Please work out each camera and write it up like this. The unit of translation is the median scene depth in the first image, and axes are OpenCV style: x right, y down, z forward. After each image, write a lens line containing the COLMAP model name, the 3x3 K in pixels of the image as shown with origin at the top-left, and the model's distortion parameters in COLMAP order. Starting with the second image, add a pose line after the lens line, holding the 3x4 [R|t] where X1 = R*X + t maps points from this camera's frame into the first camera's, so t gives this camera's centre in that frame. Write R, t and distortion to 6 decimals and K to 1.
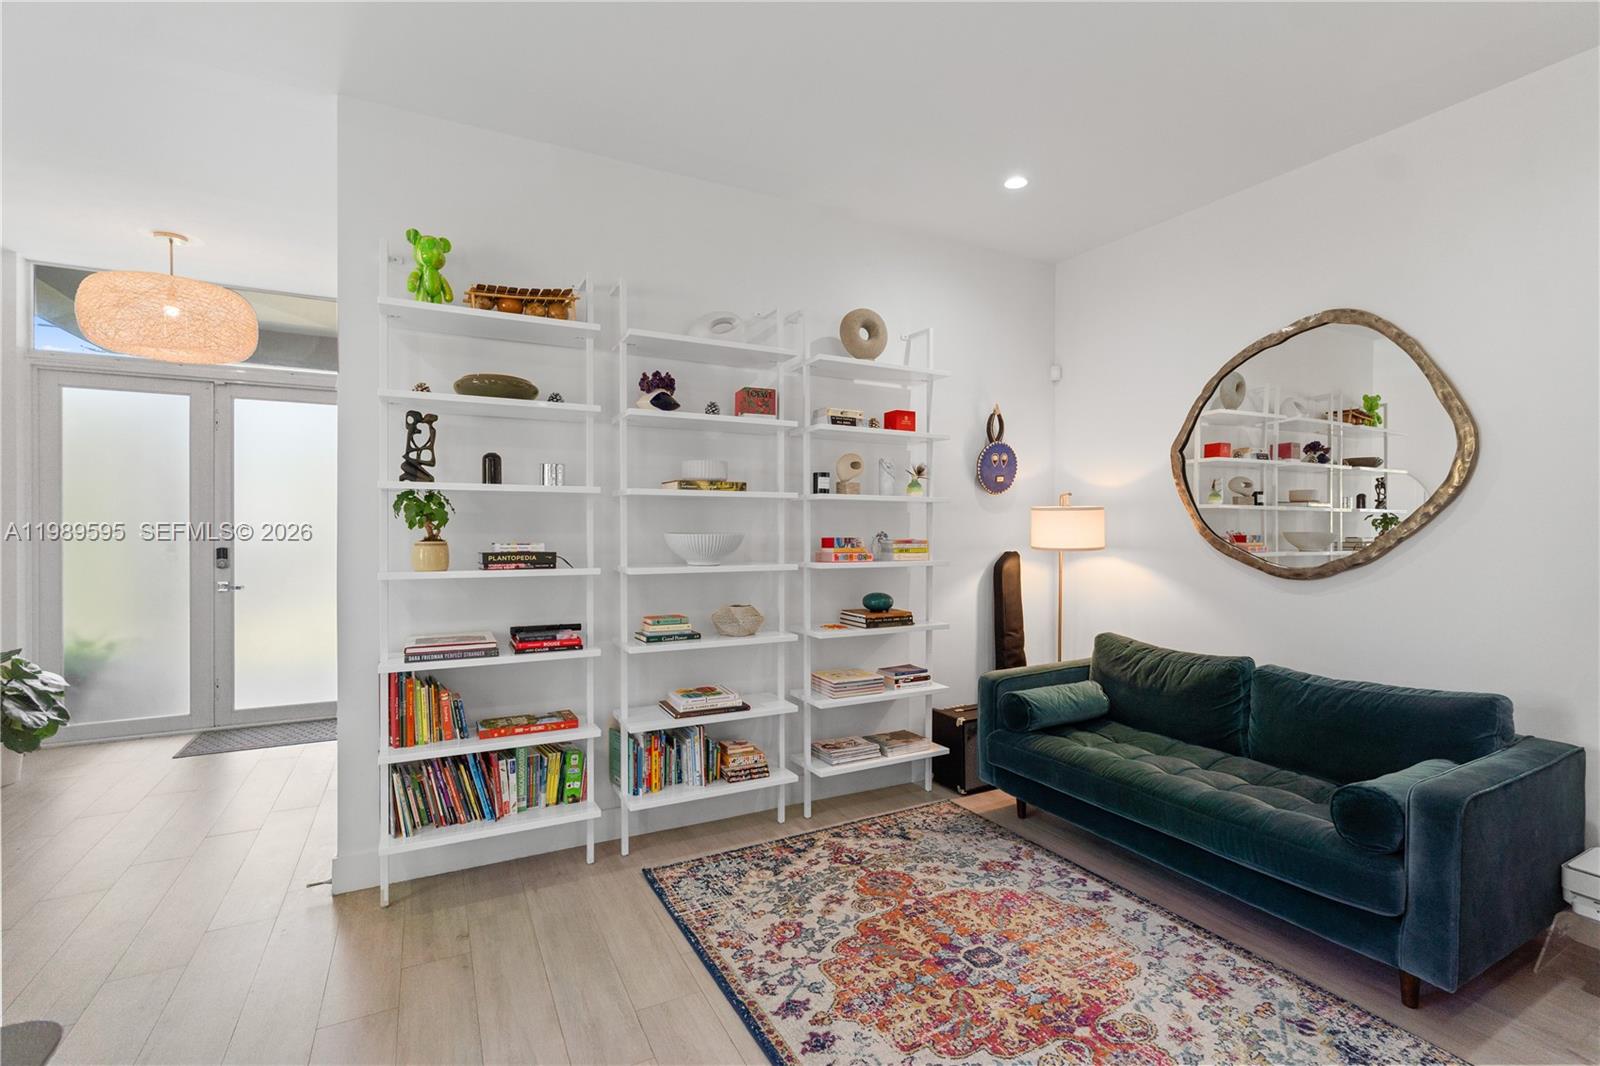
lens RADIAL K [[700.5, 0, 776.2], [0, 700.5, 530.7], [0, 0, 1]] dist [-0.002442, 0.000275]
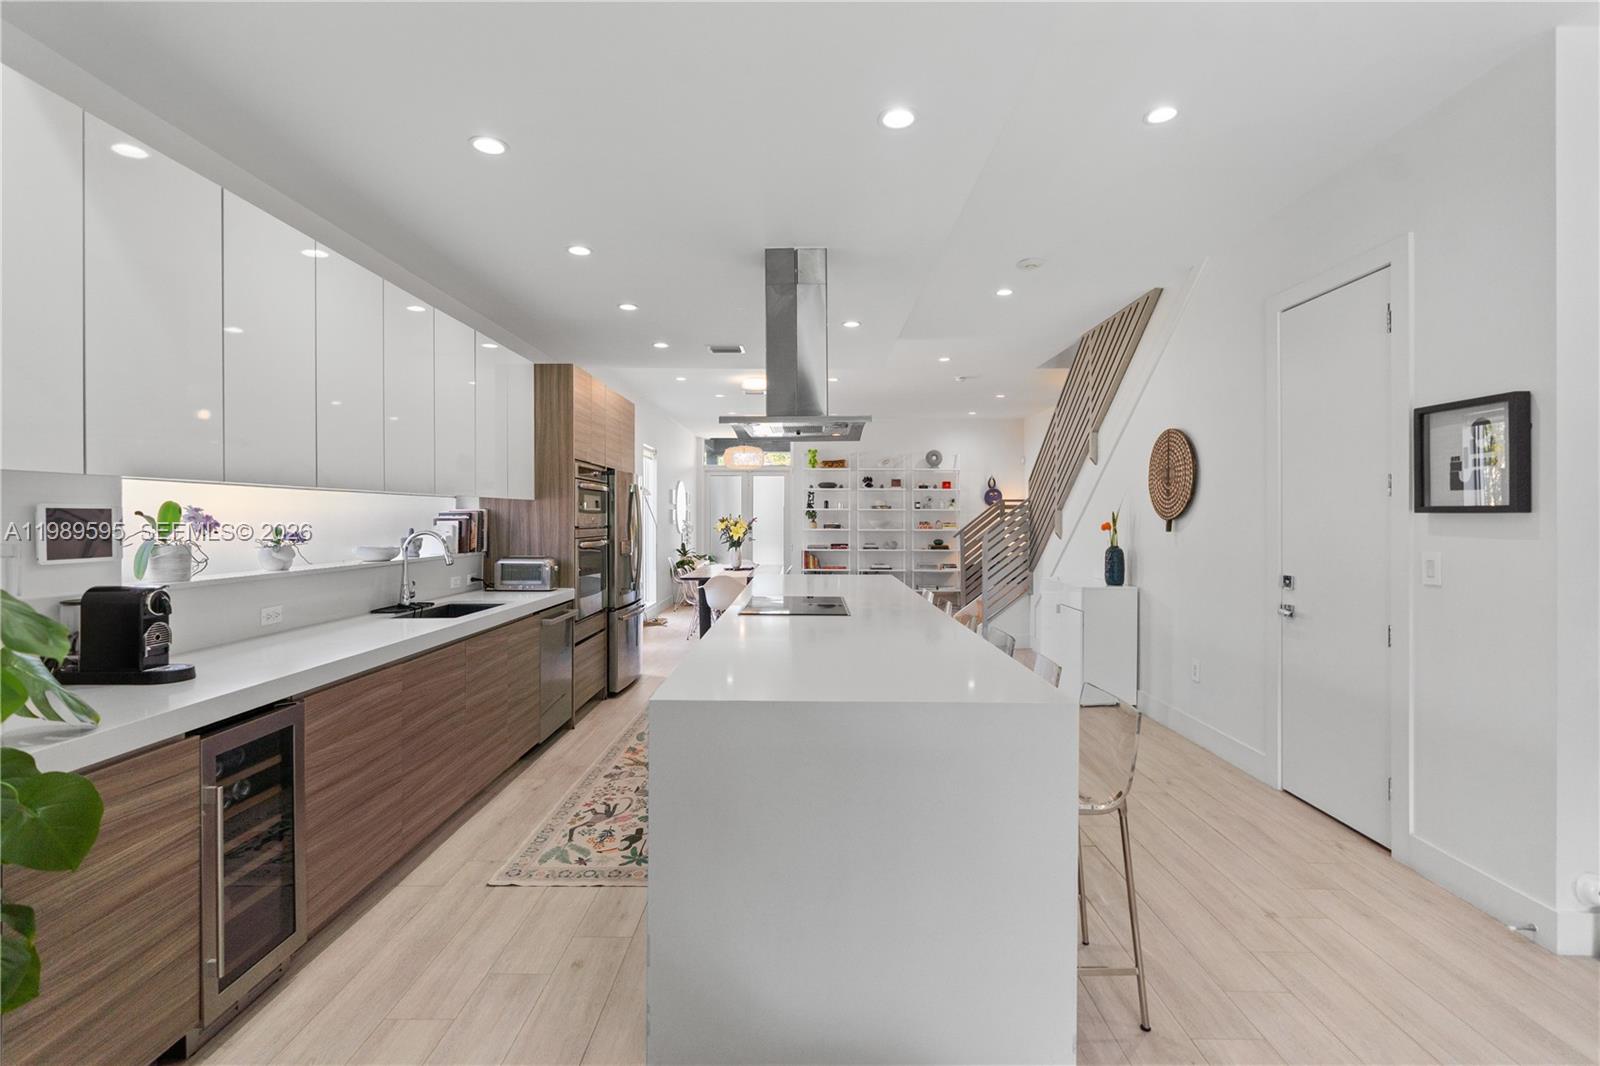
lens RADIAL K [[727.3, 0, 796.6], [0, 727.3, 514.7], [0, 0, 1]] dist [-0.009476, 0.000454]
pose [[0.882045, -0.002747, -0.471156, 1.487235], [-0.002021, 0.999952, -0.009613, 0.013491], [0.471160, 0.009431, 0.881997, -2.919223]]
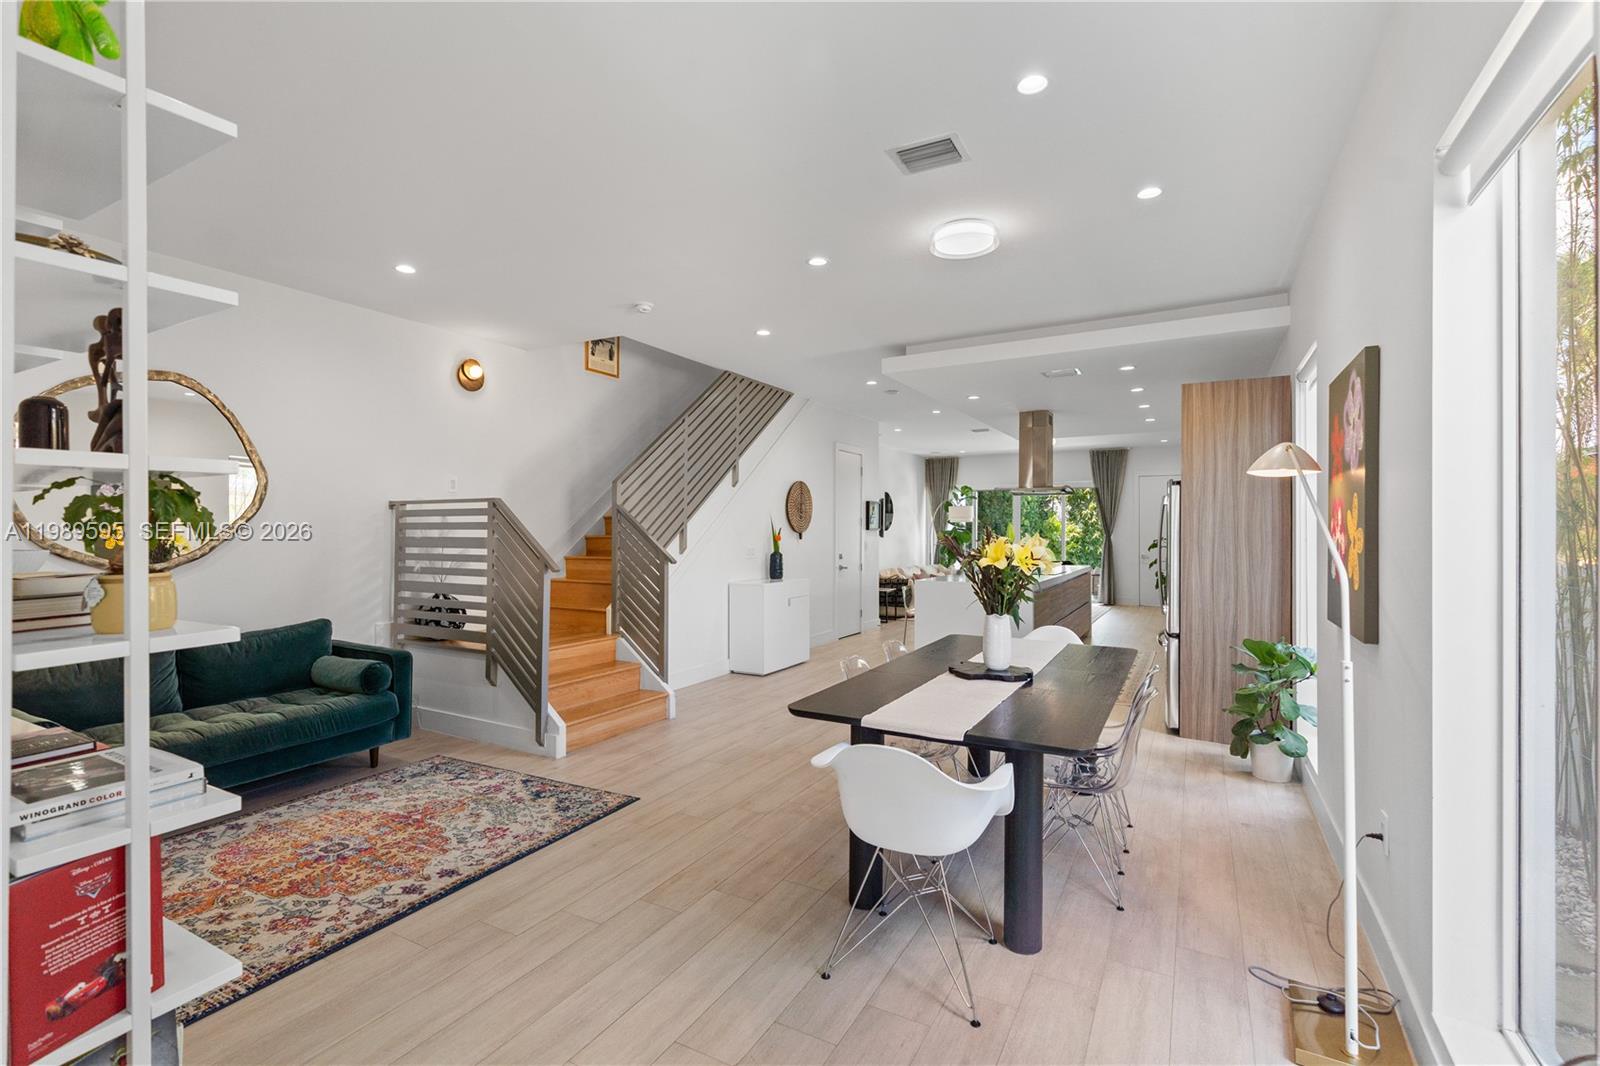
lens RADIAL K [[730.0, 0, 797.1], [0, 730.0, 524.3], [0, 0, 1]] dist [-0.007410, 0.001515]
pose [[-0.554568, 0.003288, 0.832132, -1.176494], [0.001017, 0.999994, -0.003273, -0.018918], [-0.832137, -0.000969, -0.554569, 0.868545]]
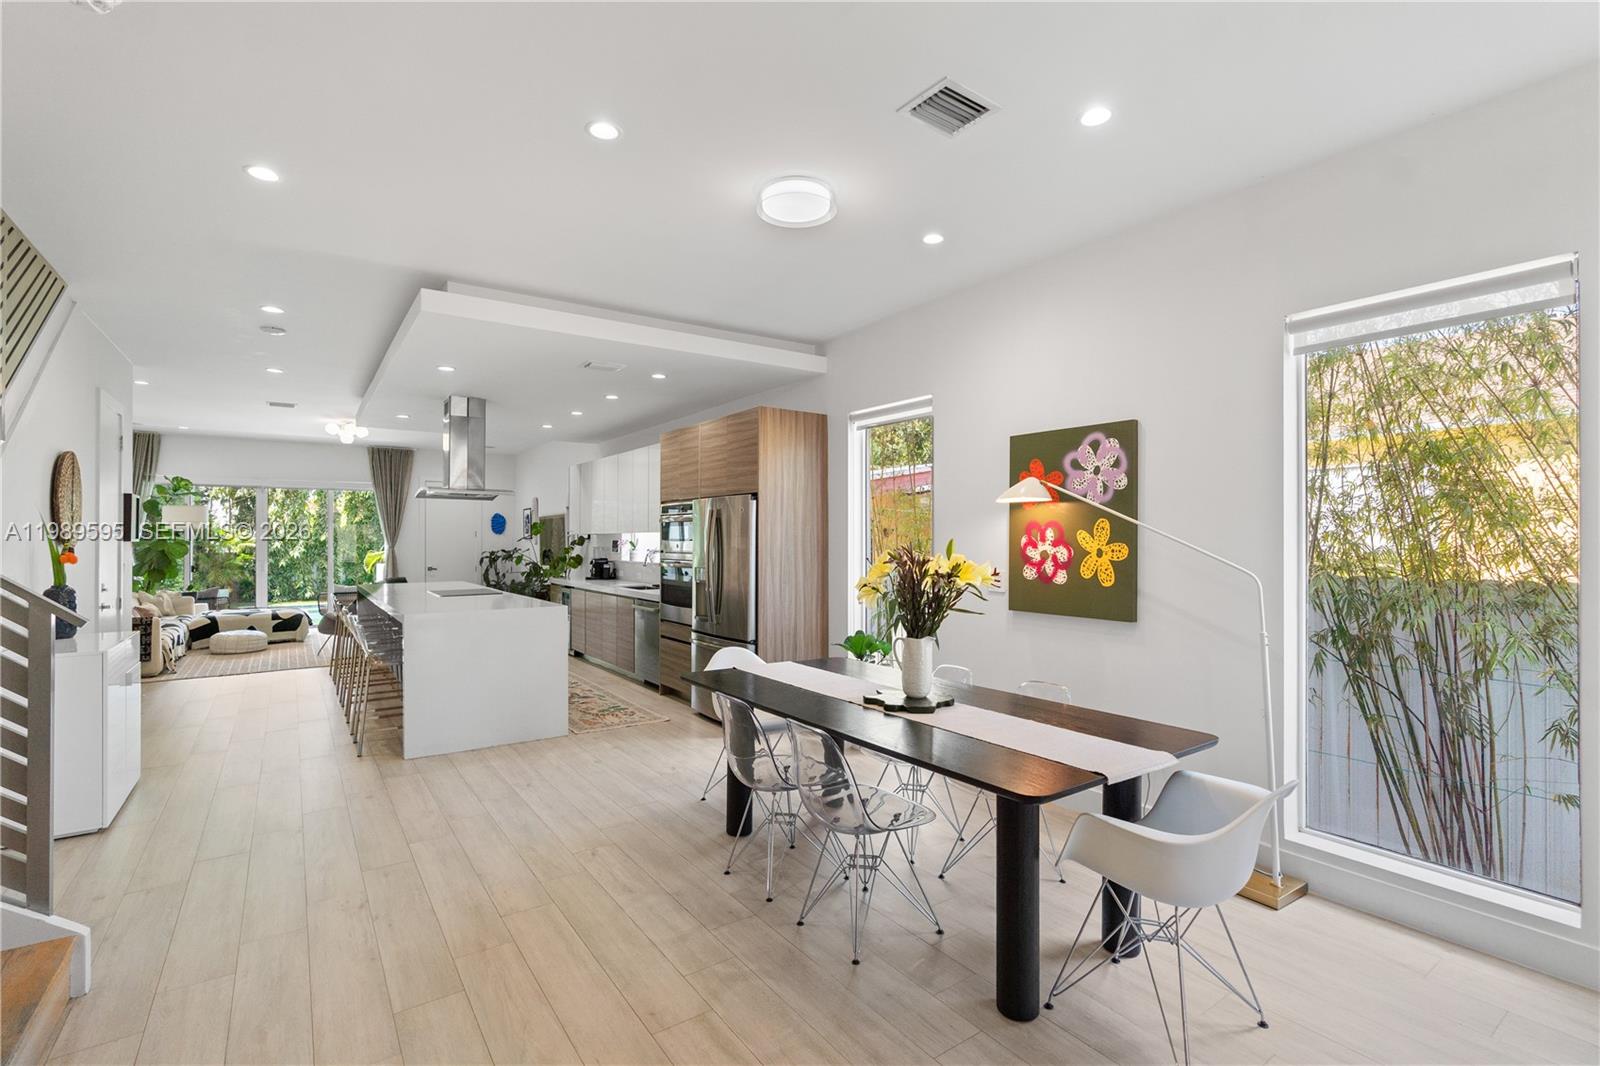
lens RADIAL K [[722.9, 0, 800.0], [0, 722.9, 533.0], [0, 0, 1]] dist [-0.003617, 0.000808]
pose [[-0.990310, -0.003432, -0.138832, 0.007577], [-0.002989, 0.999990, -0.003400, -0.027097], [0.138842, -0.002952, -0.990310, 0.996888]]
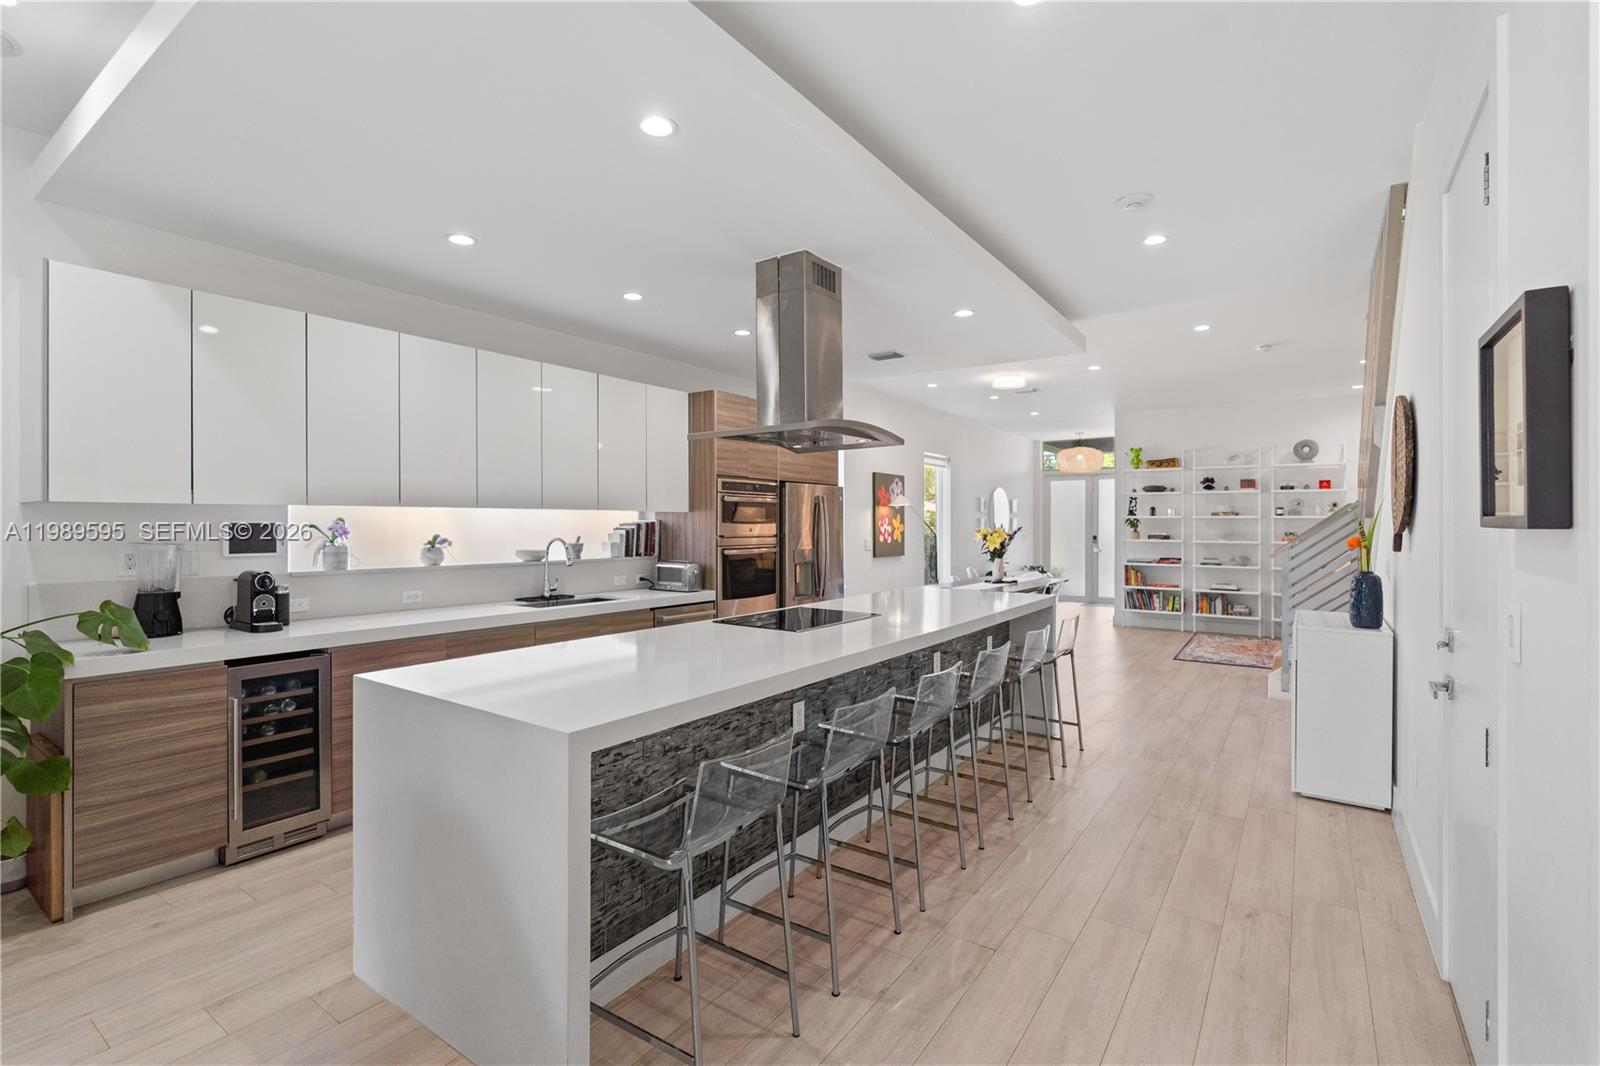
lens RADIAL K [[730.0, 0, 797.1], [0, 730.0, 524.3], [0, 0, 1]] dist [-0.007410, 0.001515]
pose [[0.462208, -0.000459, -0.886771, 2.051388], [-0.006186, 0.999974, -0.003741, 0.001516], [0.886750, 0.007215, 0.462193, -2.319229]]
